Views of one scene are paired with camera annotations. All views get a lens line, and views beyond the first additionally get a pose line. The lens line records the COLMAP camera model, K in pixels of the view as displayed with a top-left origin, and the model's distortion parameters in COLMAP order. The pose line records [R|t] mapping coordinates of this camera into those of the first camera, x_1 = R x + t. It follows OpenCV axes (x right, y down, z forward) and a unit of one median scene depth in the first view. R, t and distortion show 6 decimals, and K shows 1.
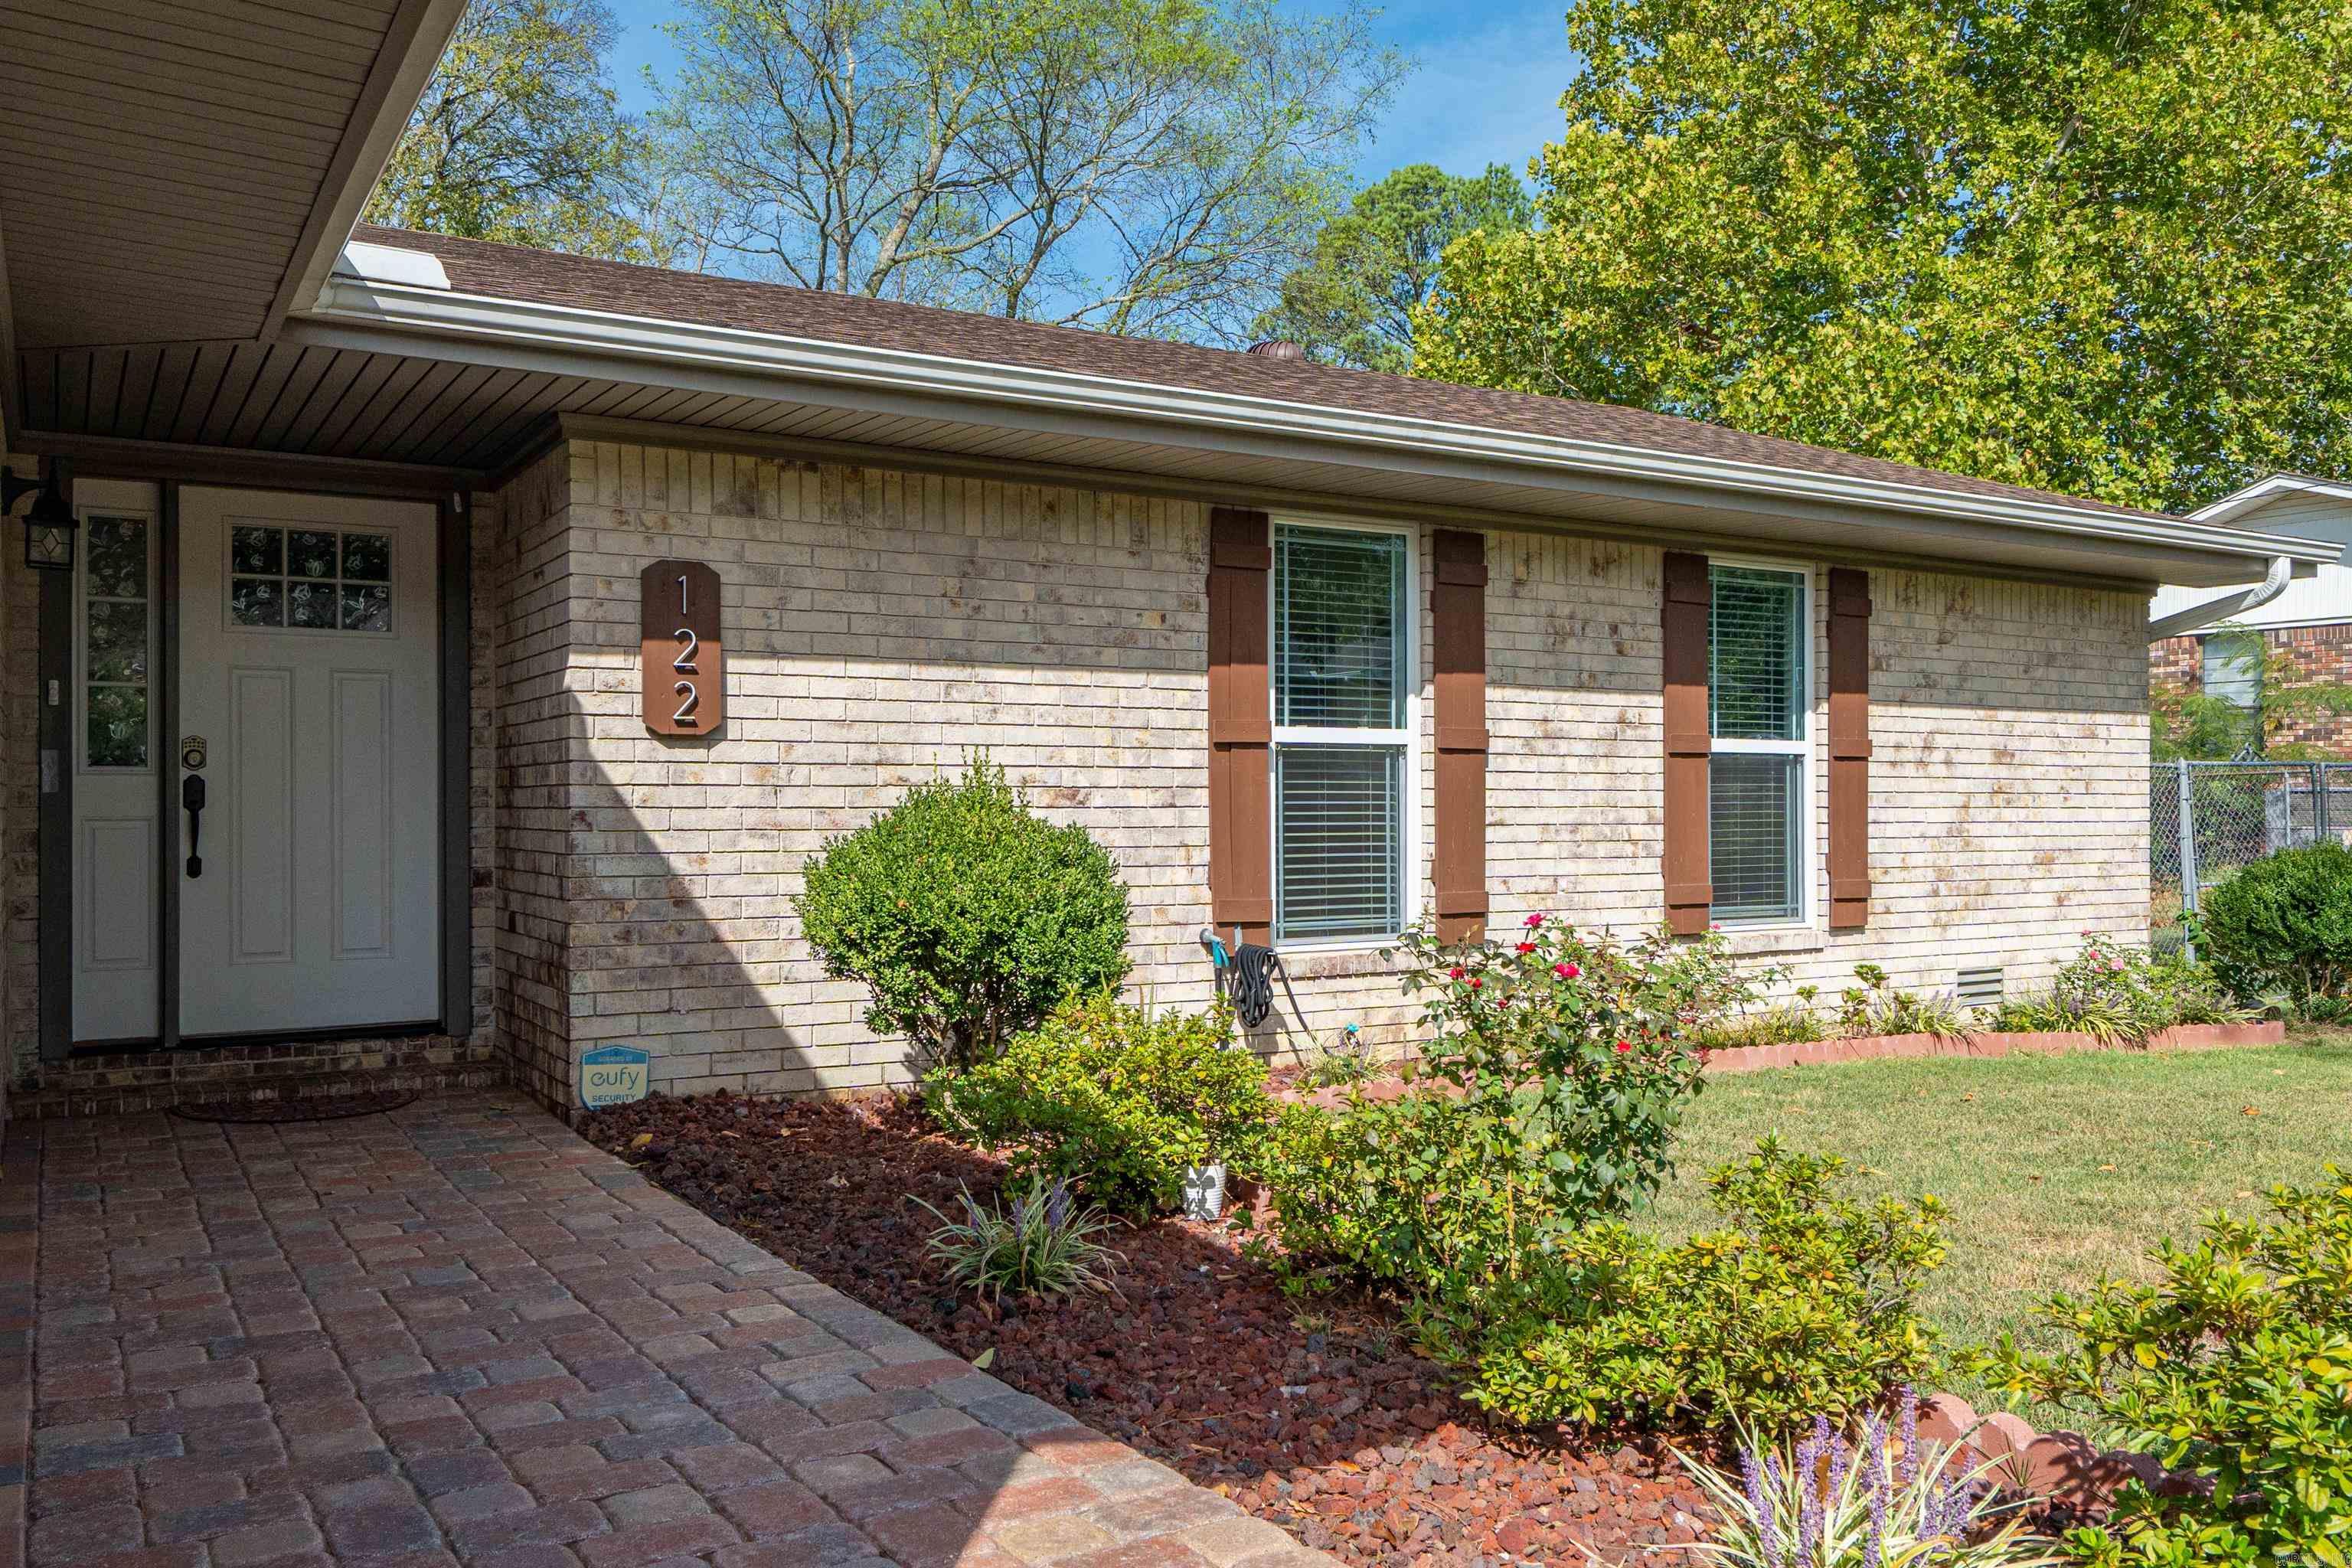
lens RADIAL K [[1848.4, 0, 1176.0], [0, 1848.4, 784.0], [0, 0, 1]] dist [-0.000009, -0.000505]
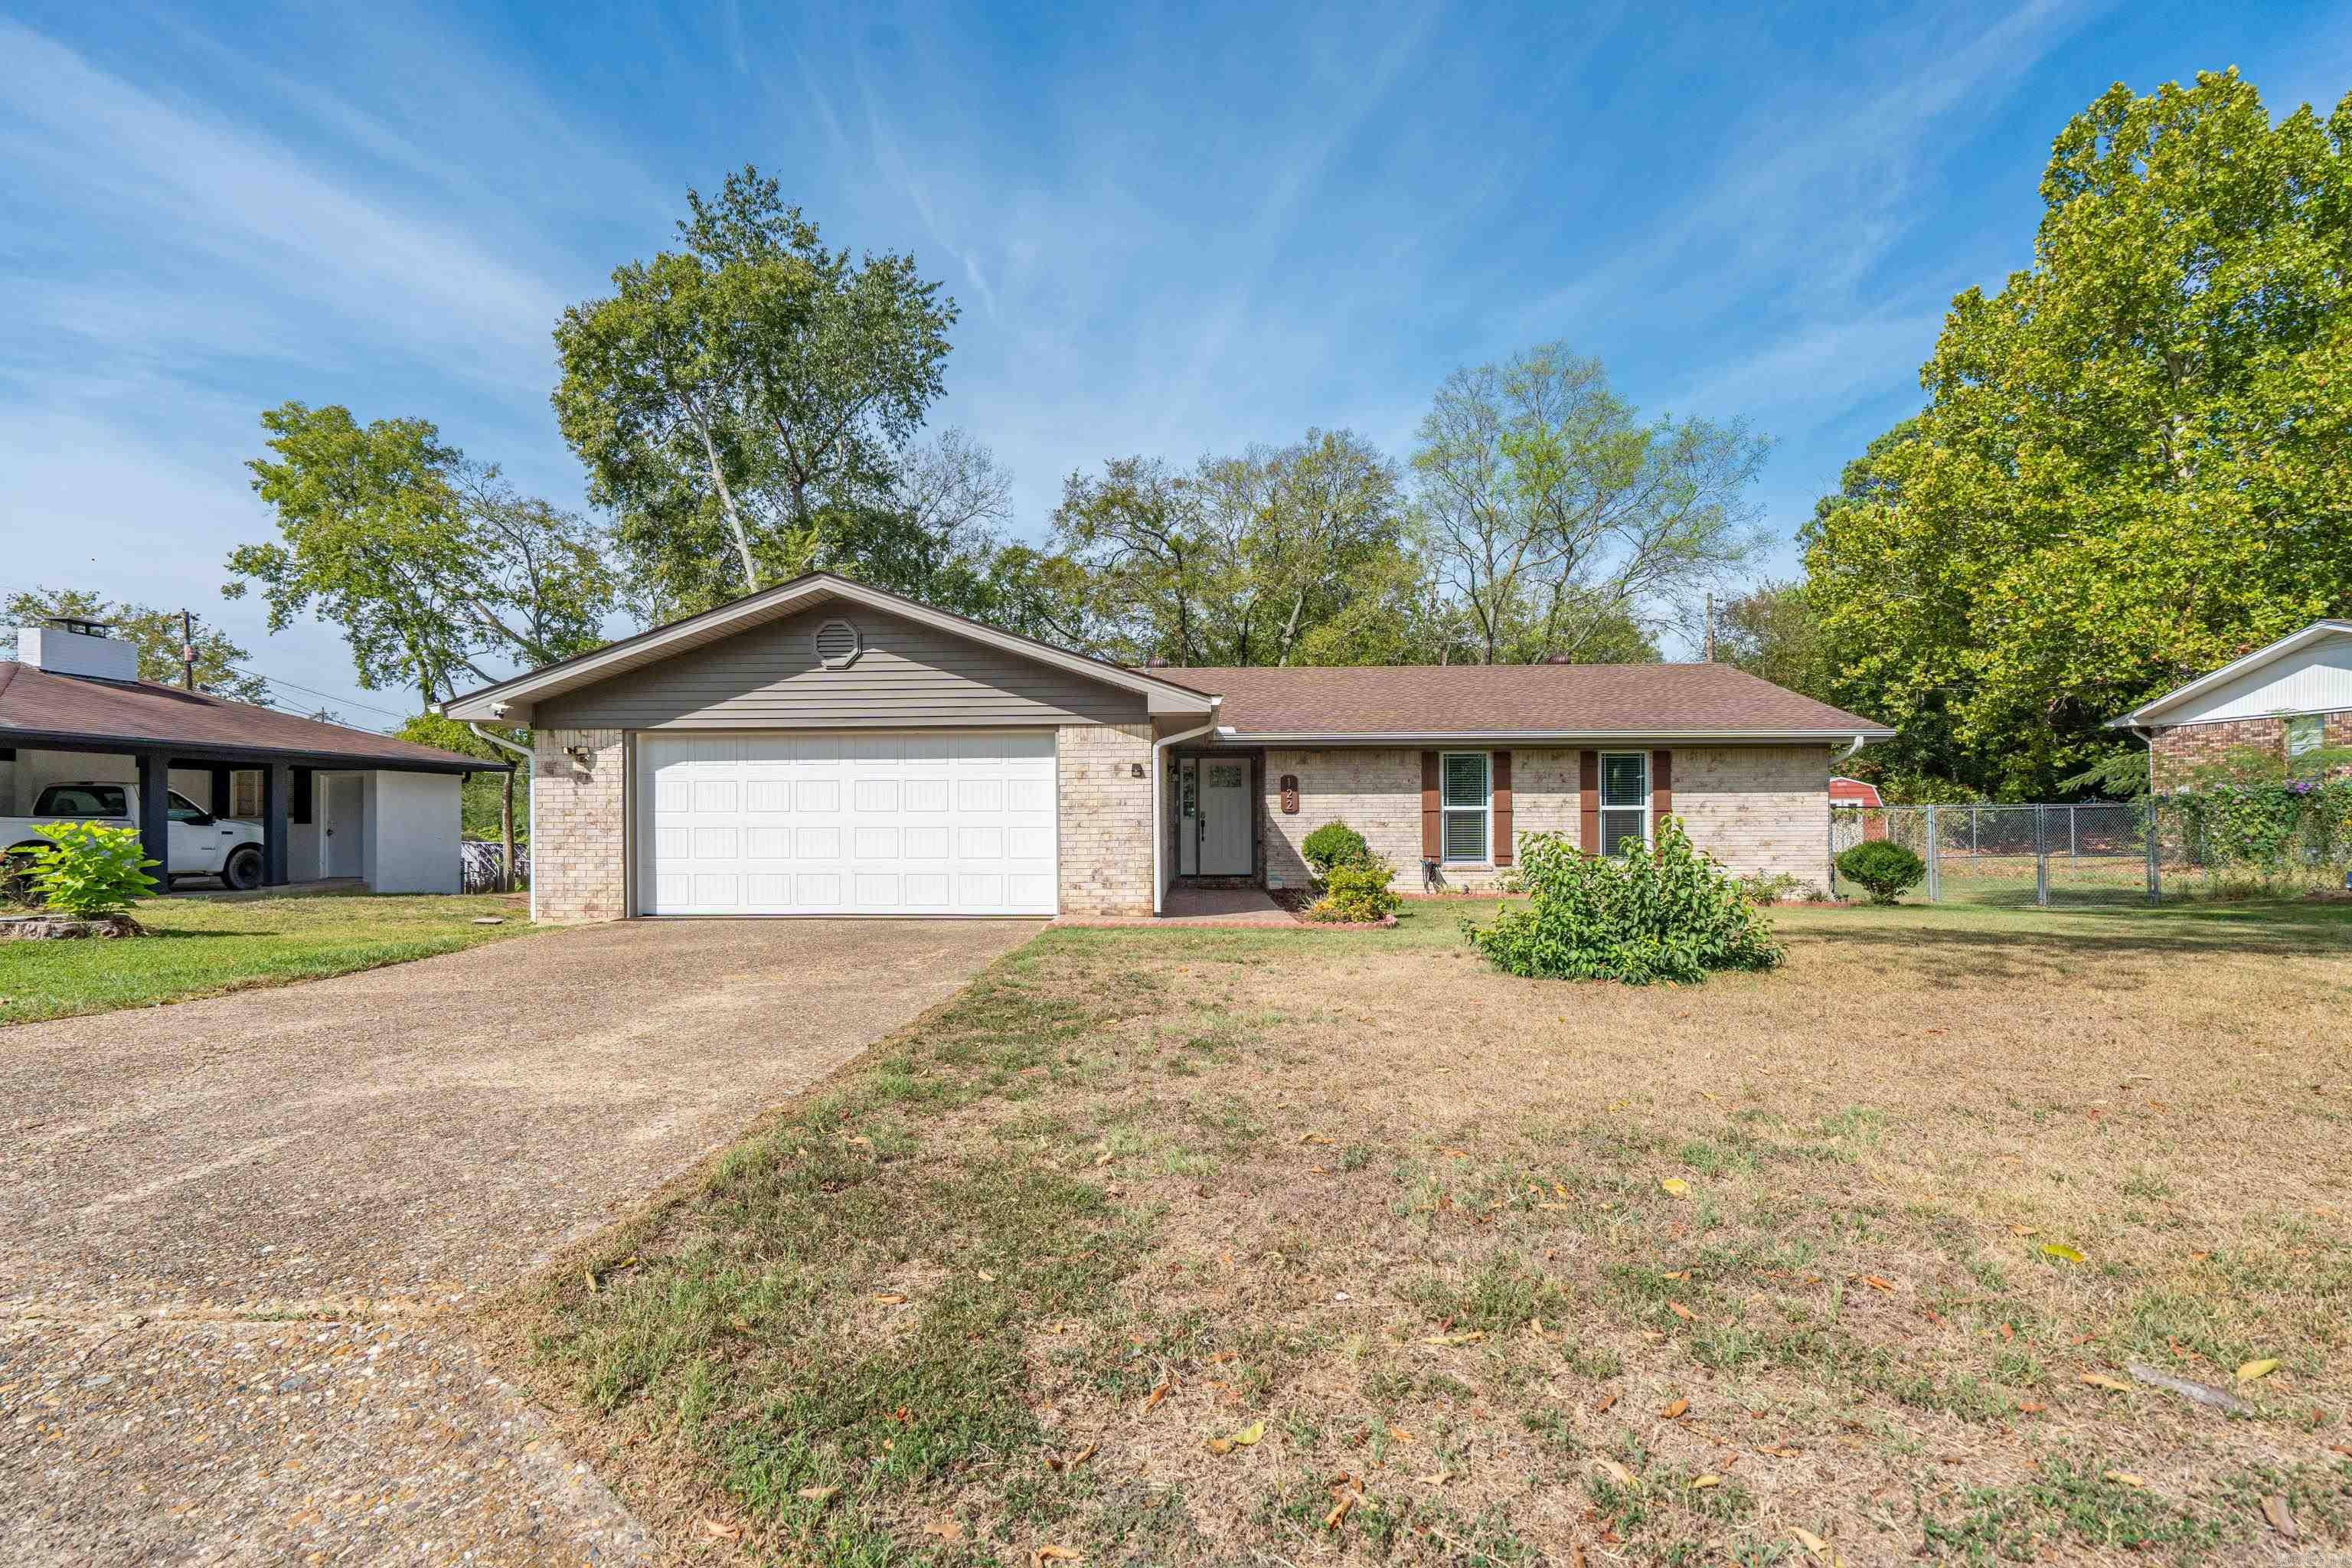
lens RADIAL K [[1066.3, 0, 1183.4], [0, 1066.3, 812.3], [0, 0, 1]] dist [0.001235, 0.000536]
pose [[0.845994, -0.004336, -0.533174, 0.866397], [0.009514, 0.999930, 0.006965, -0.042850], [0.533107, -0.010965, 0.845977, -1.313006]]
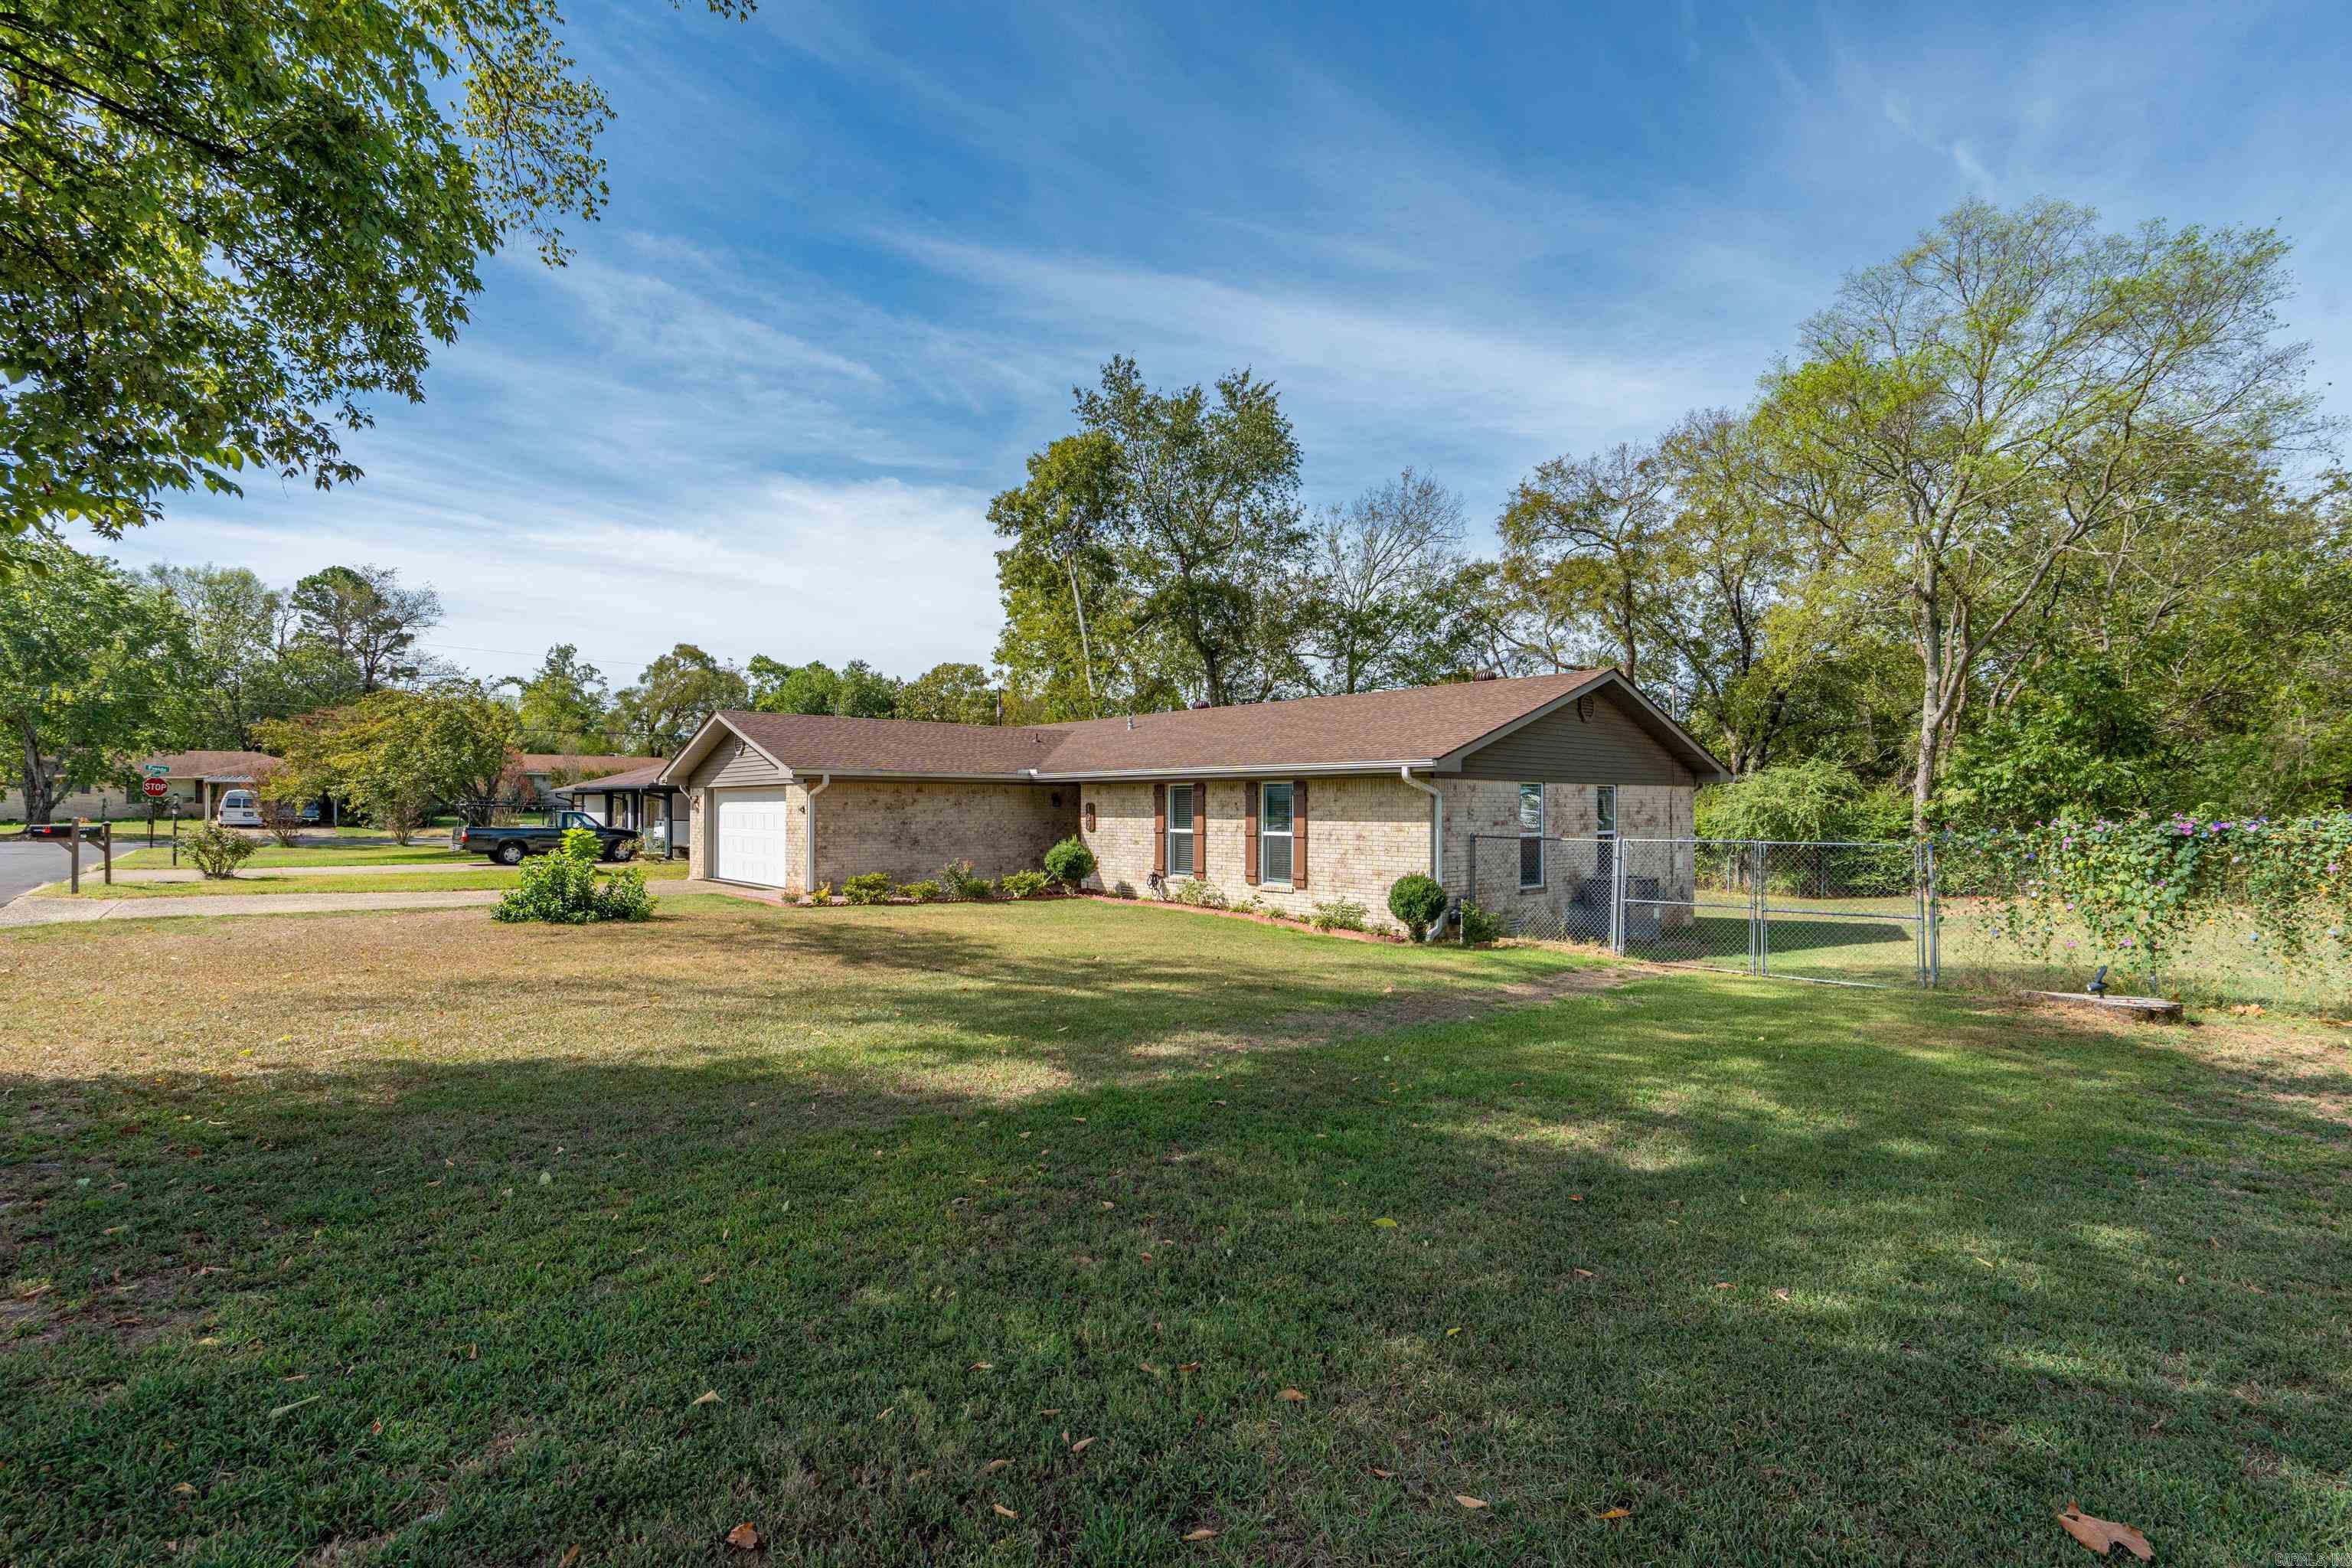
lens RADIAL K [[1066.3, 0, 1183.4], [0, 1066.3, 812.3], [0, 0, 1]] dist [0.001235, 0.000536]
pose [[0.197578, 0.009315, -0.980243, 3.030955], [0.009980, 0.999884, 0.011513, -0.114398], [0.980236, -0.012058, 0.197462, 0.539309]]
